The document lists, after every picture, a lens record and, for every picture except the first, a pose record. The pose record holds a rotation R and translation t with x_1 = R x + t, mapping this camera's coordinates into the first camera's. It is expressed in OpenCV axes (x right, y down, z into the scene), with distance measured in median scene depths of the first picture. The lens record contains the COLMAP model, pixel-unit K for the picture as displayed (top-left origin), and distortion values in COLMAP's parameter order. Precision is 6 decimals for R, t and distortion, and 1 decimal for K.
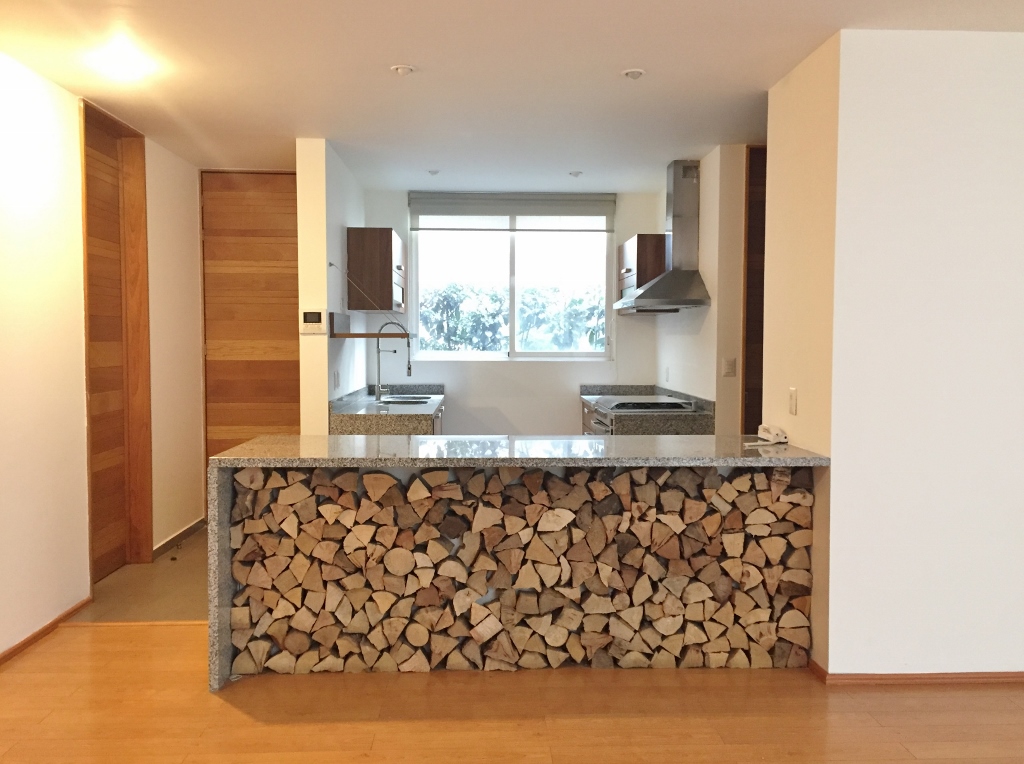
lens RADIAL K [[873.9, 0, 512.0], [0, 873.9, 382.0], [0, 0, 1]] dist [0.073169, -0.104444]
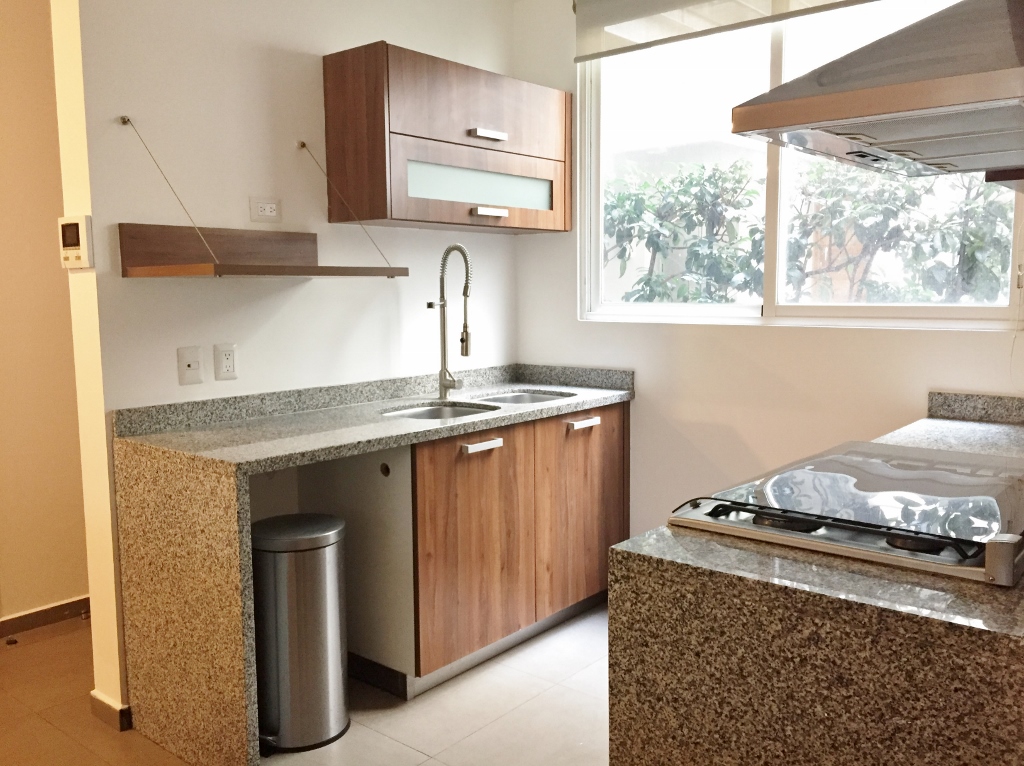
lens RADIAL K [[873.9, 0, 512.0], [0, 873.9, 383.0], [0, 0, 1]] dist [0.073169, -0.104444]
pose [[0.743051, 0.065223, -0.666049, 0.203683], [-0.023460, 0.997166, 0.071476, -0.024192], [0.668824, -0.037485, 0.742475, 0.586071]]
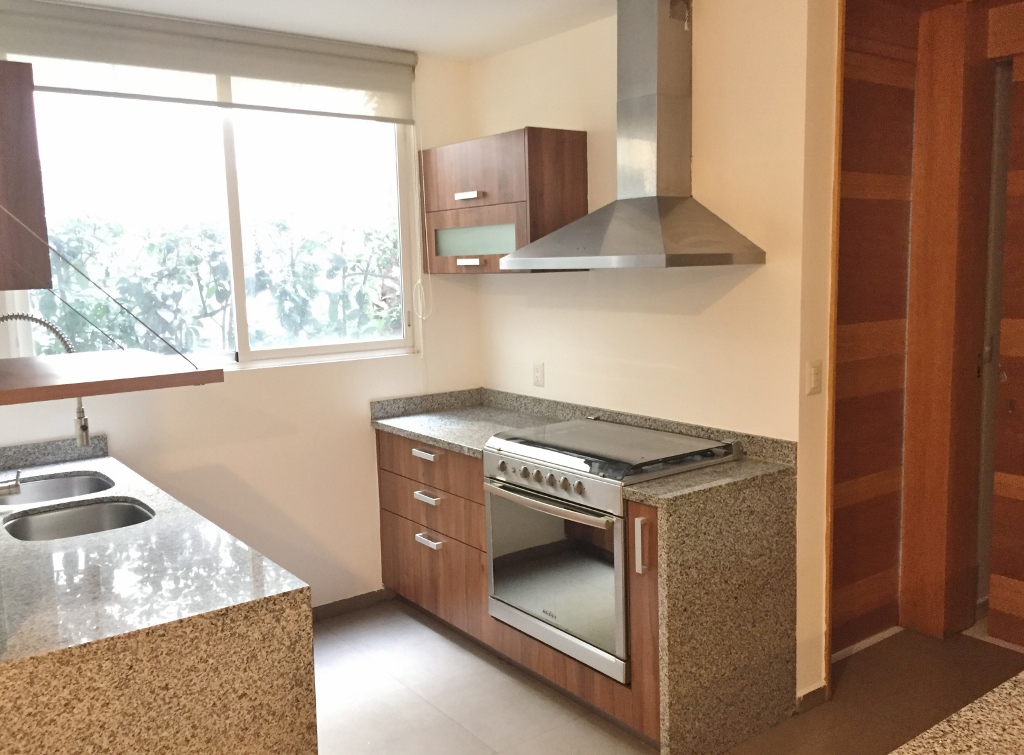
lens RADIAL K [[894.8, 0, 512.0], [0, 894.8, 377.5], [0, 0, 1]] dist [0.043129, -0.008704]
pose [[0.821876, -0.094891, 0.561708, -0.166354], [0.054333, 0.994591, 0.088520, -0.057476], [-0.567070, -0.042233, 0.822586, 0.486705]]
